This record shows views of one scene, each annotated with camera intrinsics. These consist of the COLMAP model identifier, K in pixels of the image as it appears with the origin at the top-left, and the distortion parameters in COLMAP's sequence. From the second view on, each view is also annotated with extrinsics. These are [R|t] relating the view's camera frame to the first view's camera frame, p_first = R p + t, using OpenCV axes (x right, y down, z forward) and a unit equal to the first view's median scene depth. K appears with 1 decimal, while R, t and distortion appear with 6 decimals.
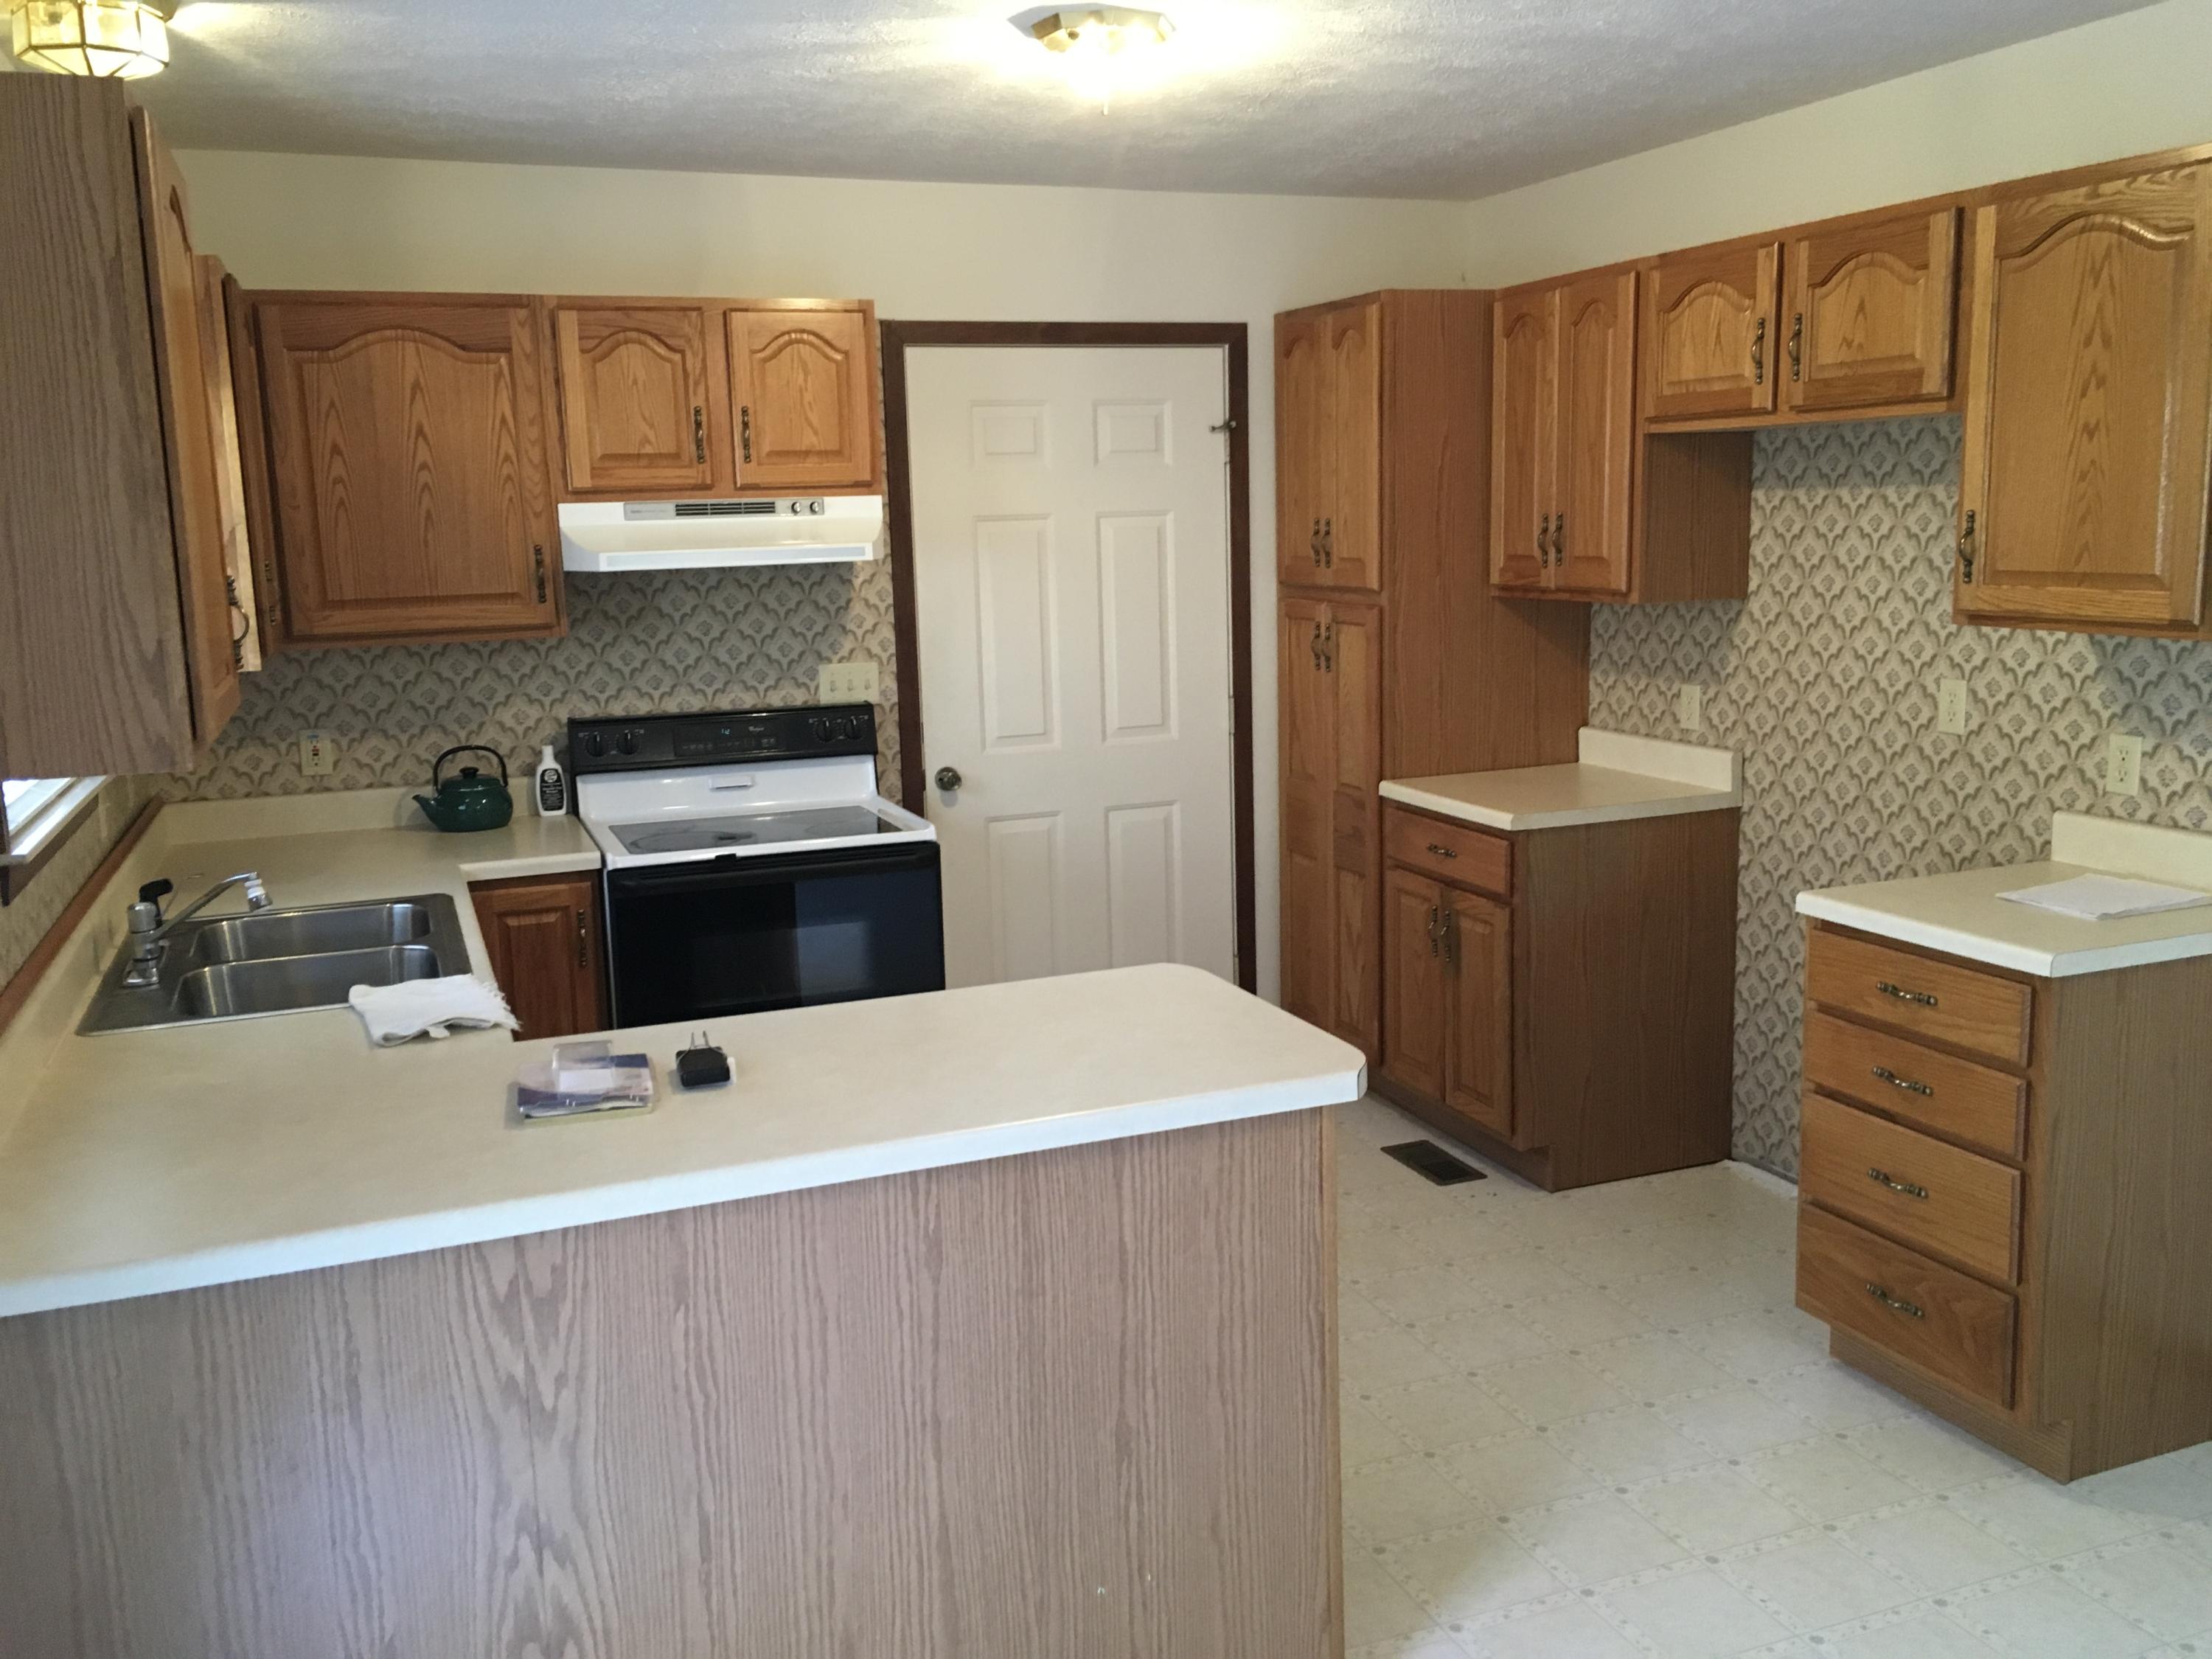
lens RADIAL K [[1863.1, 0, 1106.0], [0, 1863.1, 829.5], [0, 0, 1]] dist [0.047908, -0.018198]
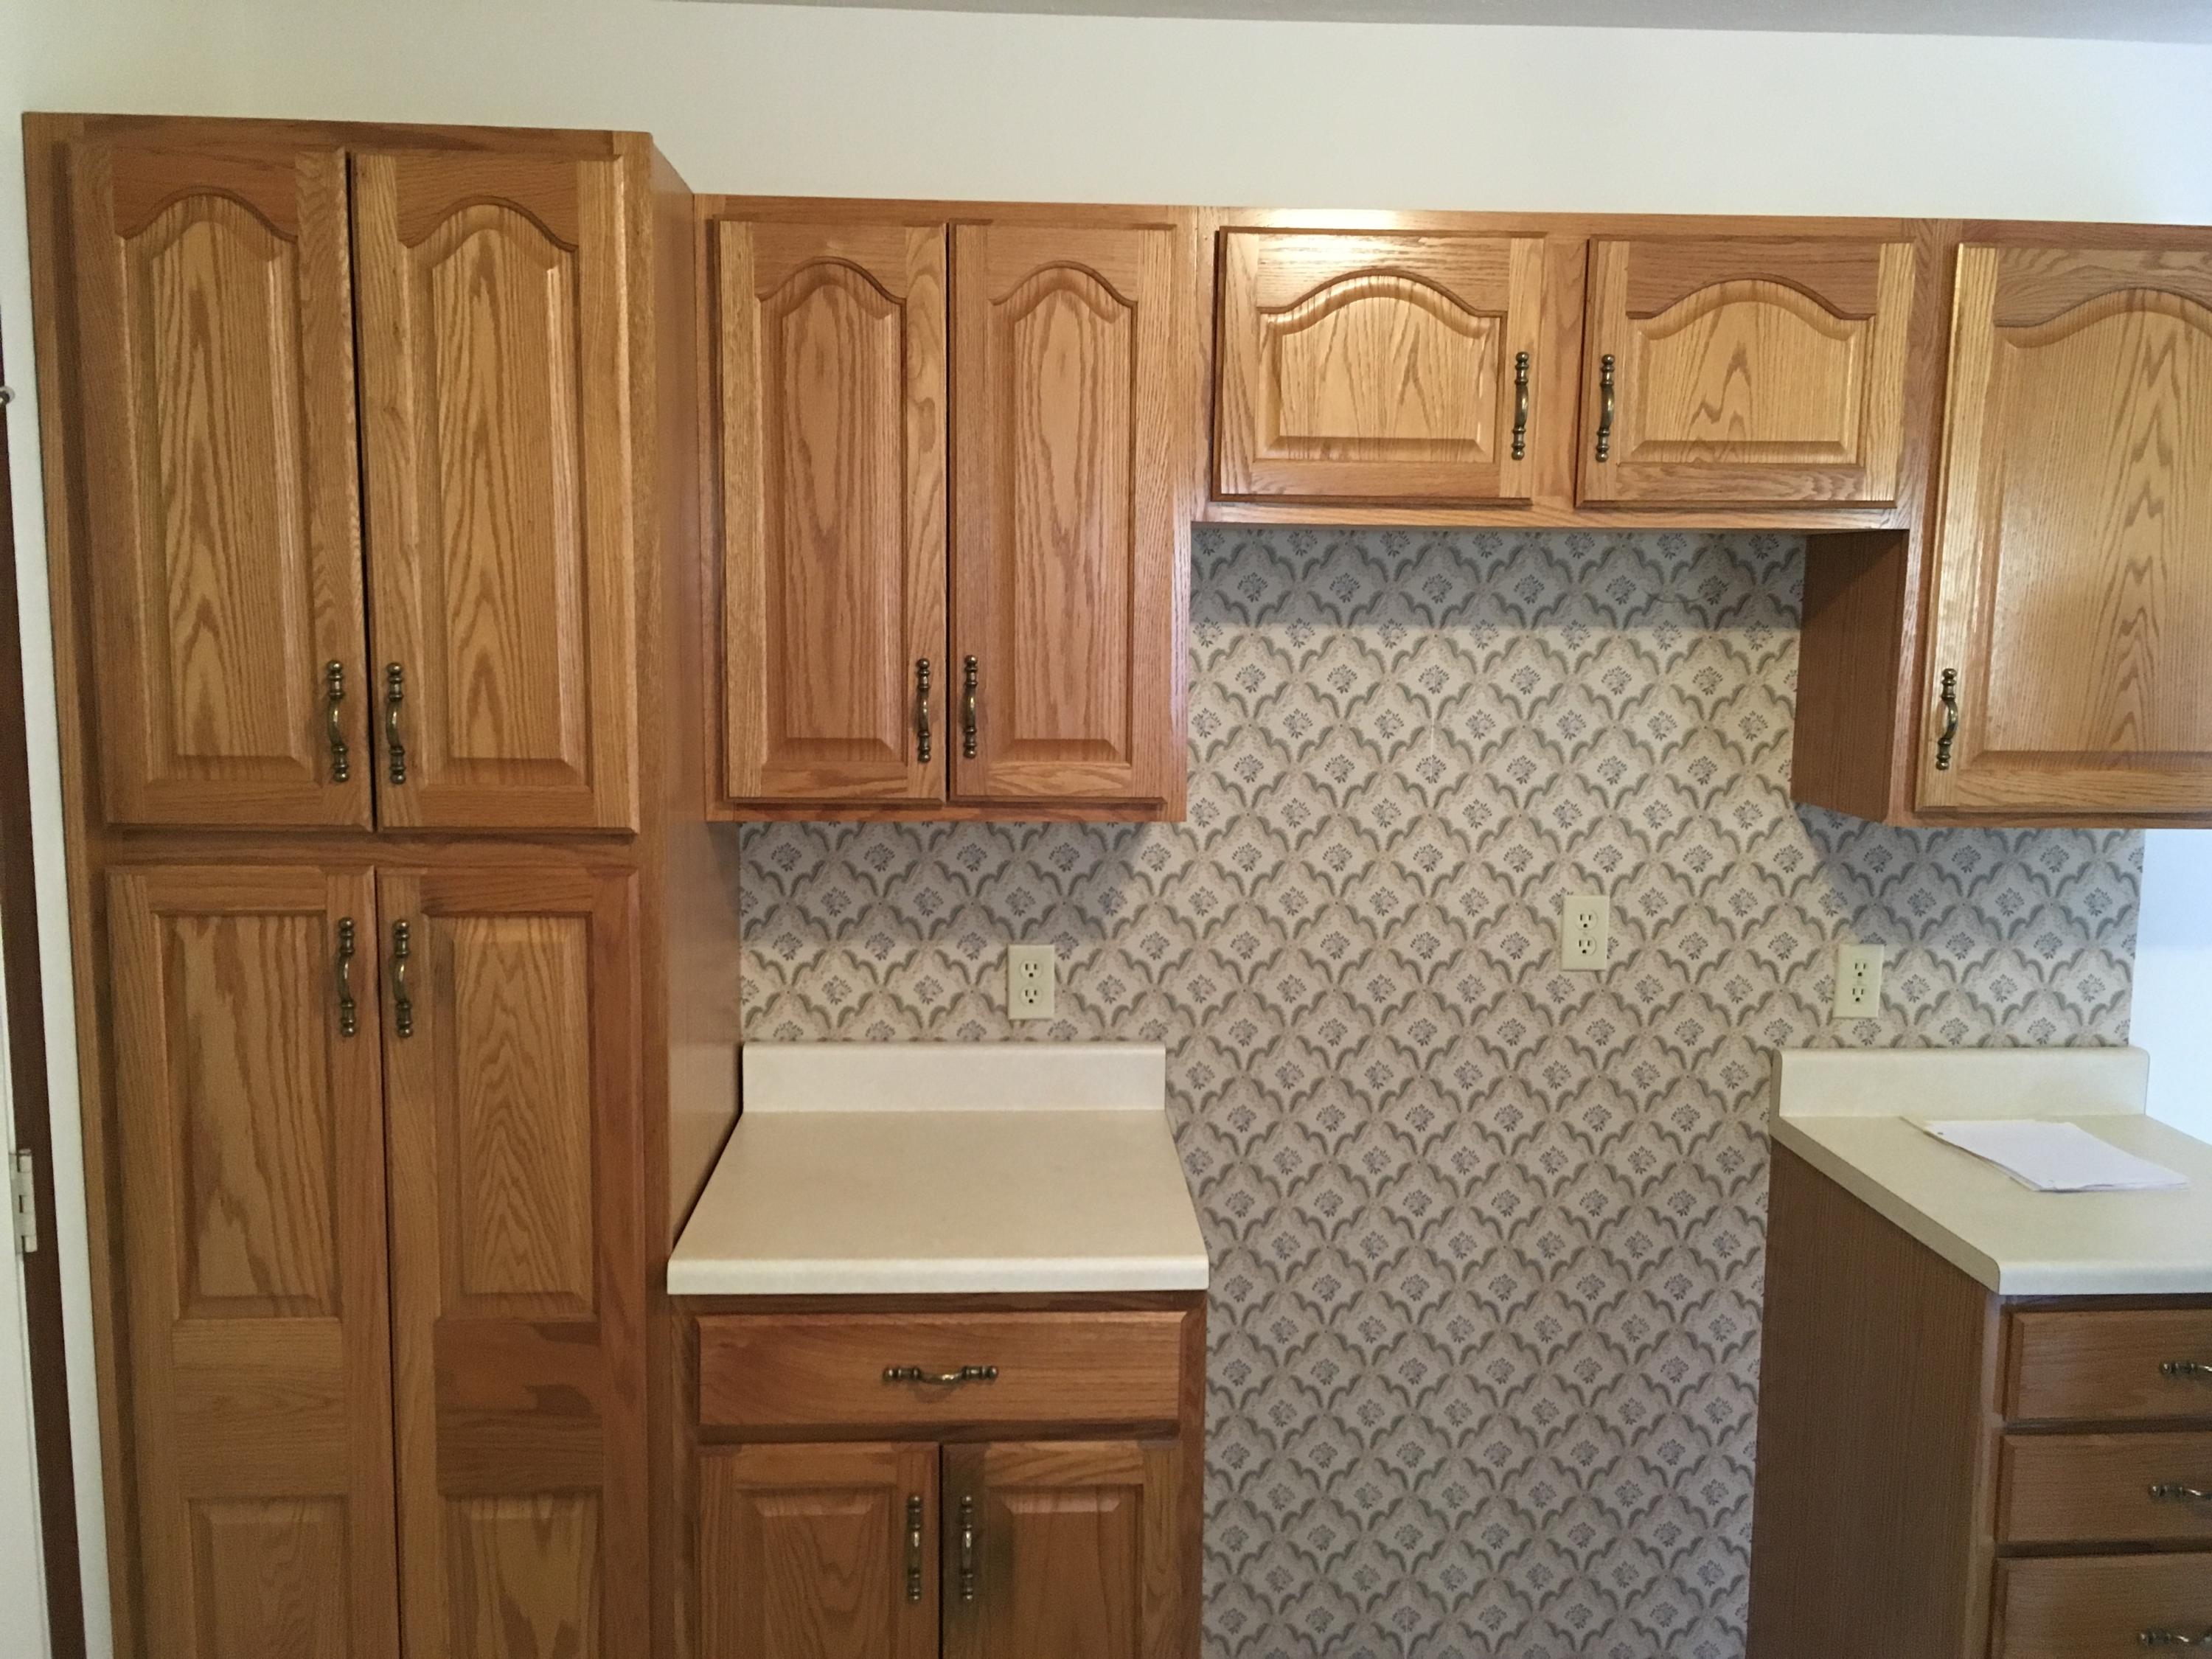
lens RADIAL K [[1863.1, 0, 1106.0], [0, 1863.1, 829.5], [0, 0, 1]] dist [0.047908, -0.018198]
pose [[0.313728, -0.088990, 0.945333, -0.305870], [0.144566, 0.988468, 0.045073, -0.178136], [-0.938443, 0.122523, 0.322975, 1.021876]]
